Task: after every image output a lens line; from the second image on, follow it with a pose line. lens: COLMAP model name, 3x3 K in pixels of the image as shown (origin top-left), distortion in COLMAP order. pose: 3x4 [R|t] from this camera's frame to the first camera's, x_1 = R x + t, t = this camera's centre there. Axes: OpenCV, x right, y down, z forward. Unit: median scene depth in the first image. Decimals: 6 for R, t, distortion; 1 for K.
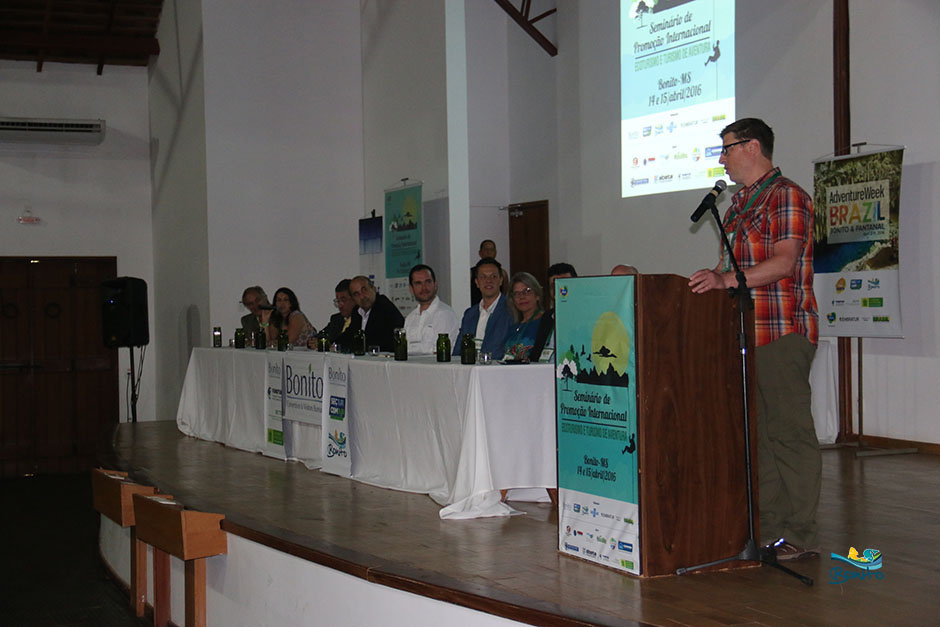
lens RADIAL K [[1471.2, 0, 470.0], [0, 1471.2, 313.5], [0, 0, 1]] dist [0.178904, -0.052589]
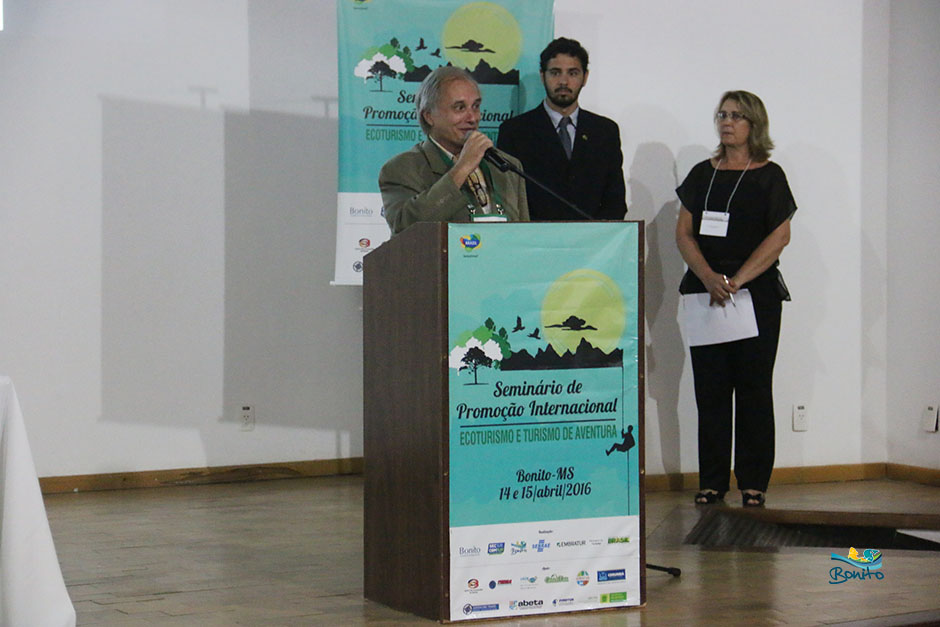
lens RADIAL K [[2581.2, 0, 470.0], [0, 2581.2, 313.5], [0, 0, 1]] dist [0.541744, 0.428365]
pose [[-0.046352, -0.019068, 0.998743, -0.722044], [0.010296, 0.999756, 0.019566, -0.003139], [-0.998872, 0.011190, -0.046145, 0.662597]]
